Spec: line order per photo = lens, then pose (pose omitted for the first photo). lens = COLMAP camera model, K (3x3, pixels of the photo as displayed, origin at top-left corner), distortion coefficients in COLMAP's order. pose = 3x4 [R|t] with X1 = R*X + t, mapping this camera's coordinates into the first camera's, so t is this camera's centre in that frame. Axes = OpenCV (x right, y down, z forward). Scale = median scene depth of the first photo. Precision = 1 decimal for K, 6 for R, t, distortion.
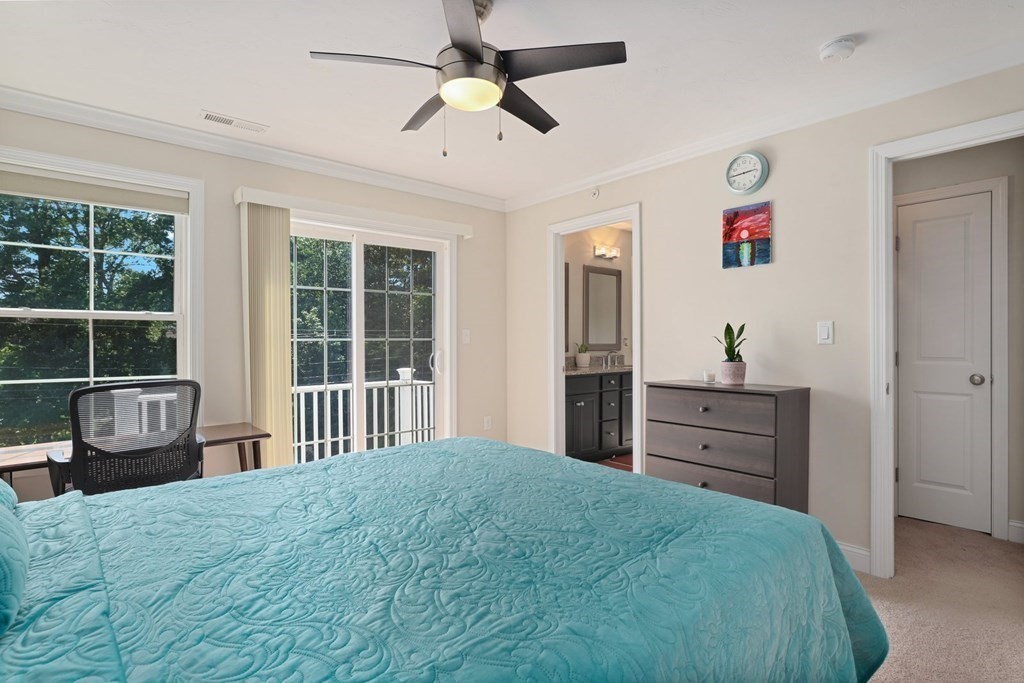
lens RADIAL K [[535.5, 0, 515.4], [0, 535.5, 344.5], [0, 0, 1]] dist [-0.028241, 0.001130]
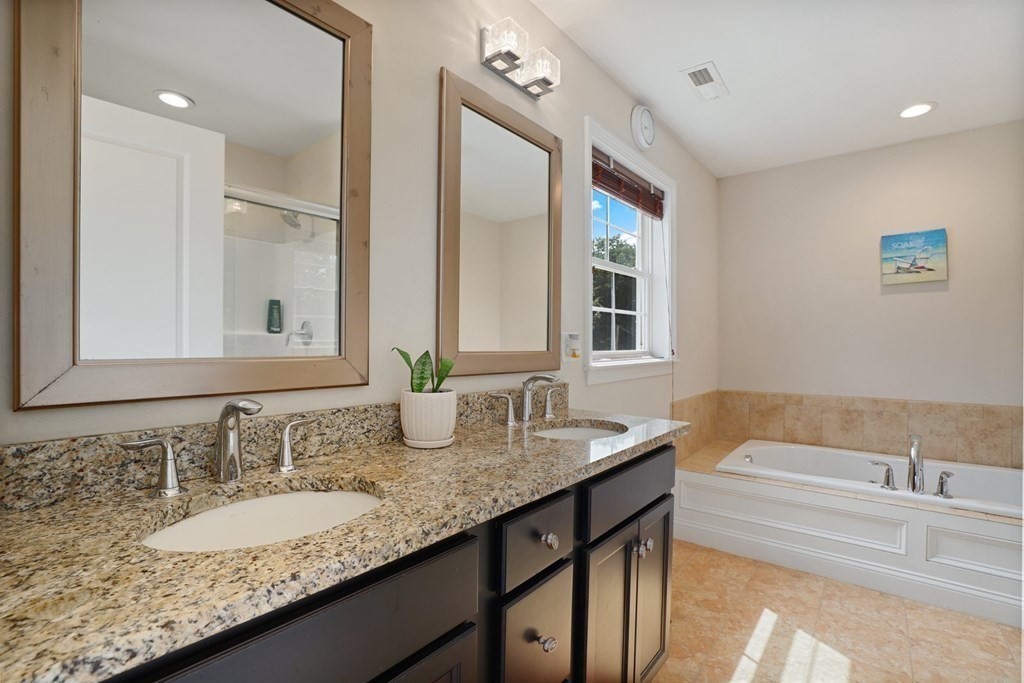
lens RADIAL K [[468.6, 0, 511.3], [0, 468.6, 352.2], [0, 0, 1]] dist [-0.031890, 0.010205]
pose [[0.986832, 0.001316, 0.161743, 0.122730], [-0.002731, 0.999960, 0.008527, -0.003232], [-0.161725, -0.008856, 0.986796, 0.739914]]
